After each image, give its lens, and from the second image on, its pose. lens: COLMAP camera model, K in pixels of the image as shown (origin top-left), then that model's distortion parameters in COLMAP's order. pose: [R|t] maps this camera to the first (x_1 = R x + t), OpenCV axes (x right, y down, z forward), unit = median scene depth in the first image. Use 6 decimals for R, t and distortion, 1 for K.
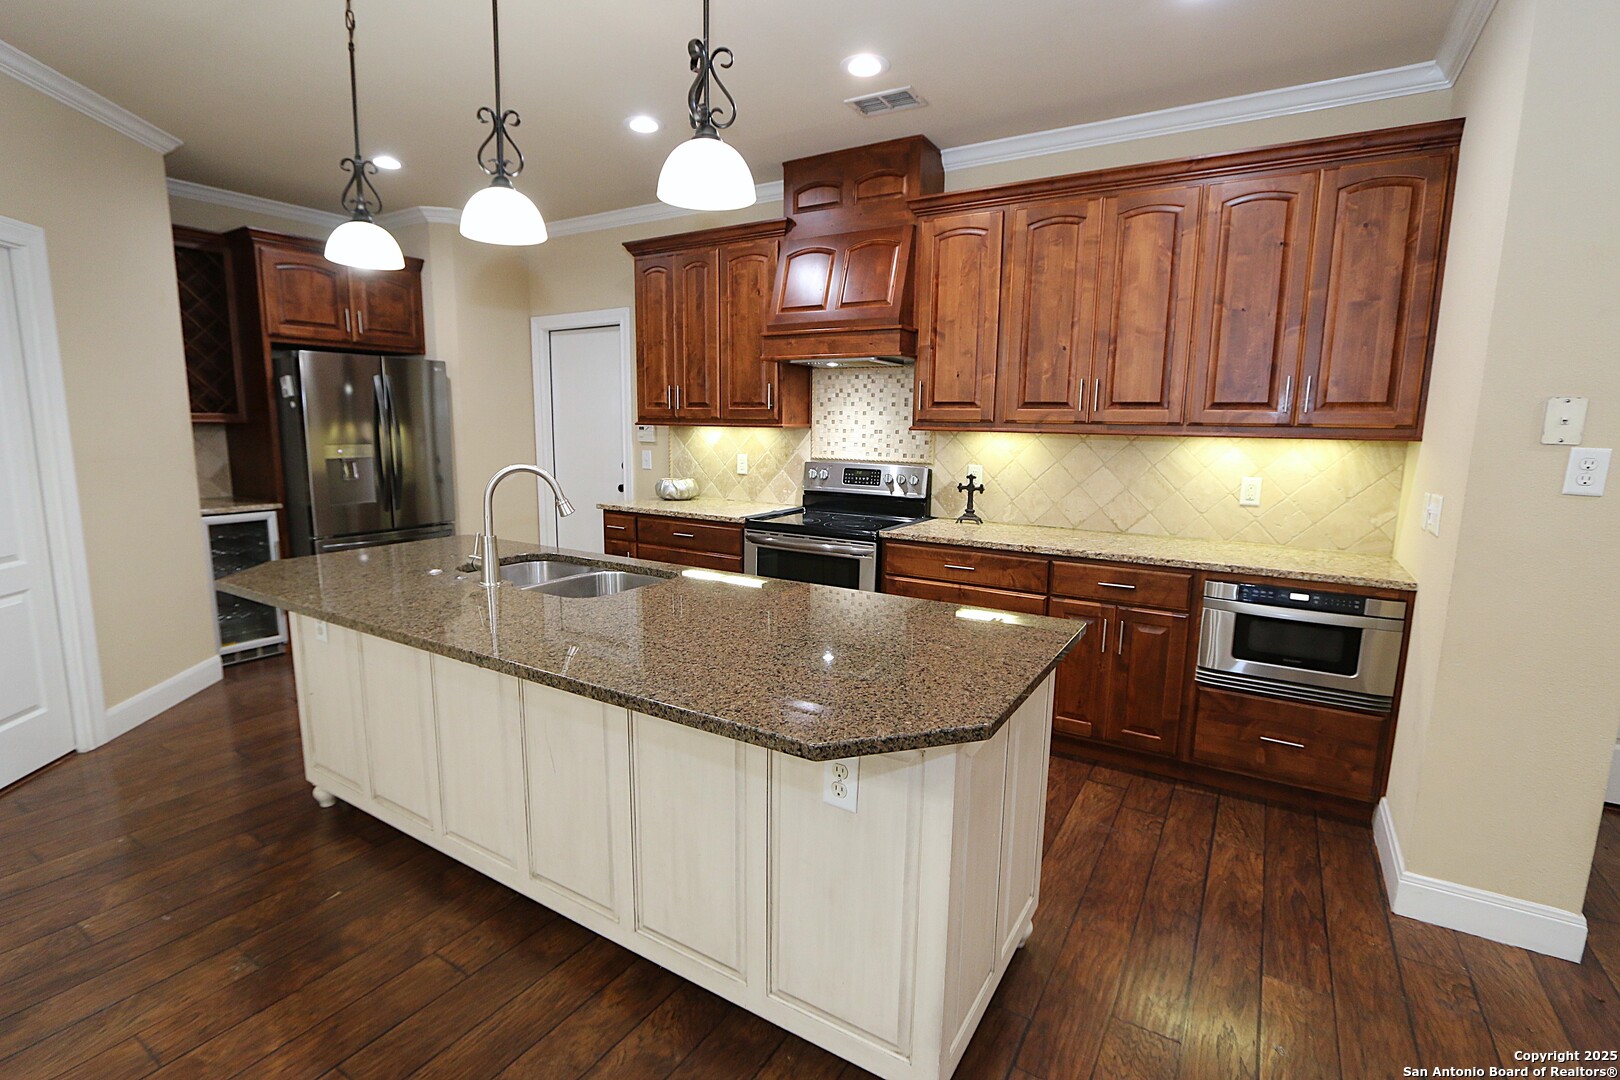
lens RADIAL K [[755.7, 0, 808.8], [0, 755.7, 537.0], [0, 0, 1]] dist [-0.014802, 0.001005]
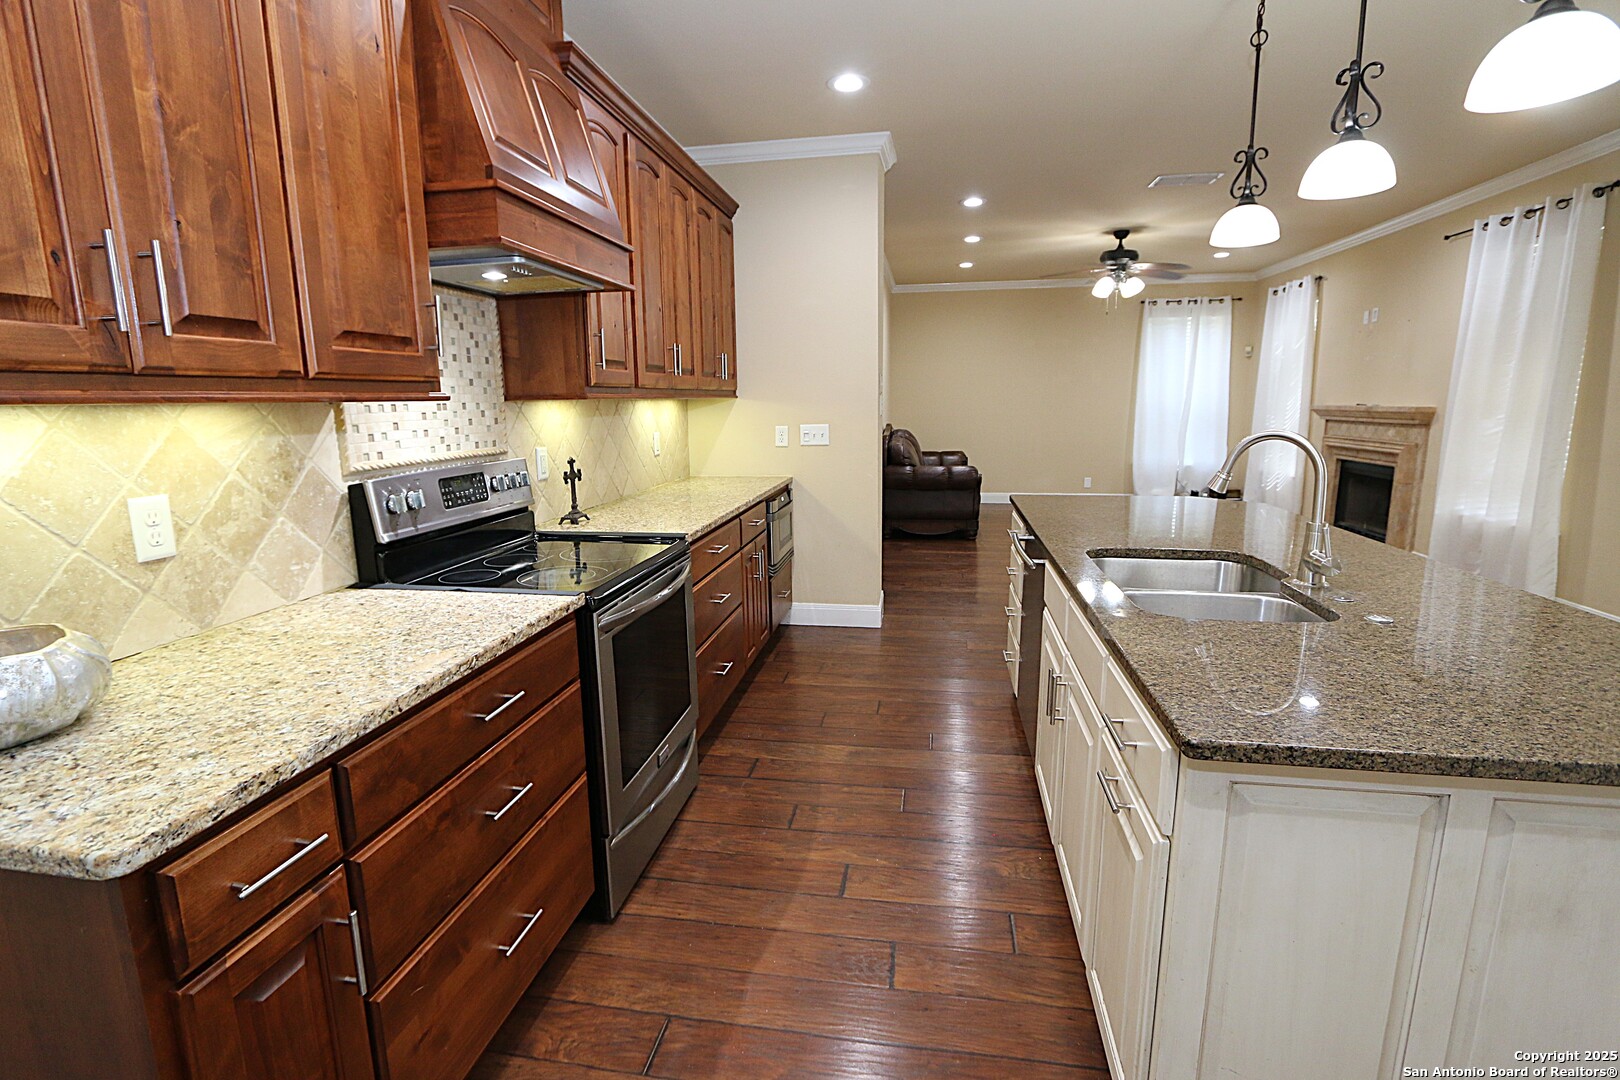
lens RADIAL K [[755.7, 0, 807.5], [0, 755.7, 541.2], [0, 0, 1]] dist [-0.014802, 0.001005]
pose [[-0.365887, -0.179039, 0.913275, -0.511417], [0.154255, 0.956080, 0.249230, -0.137653], [-0.917786, 0.232067, -0.322200, 0.931496]]
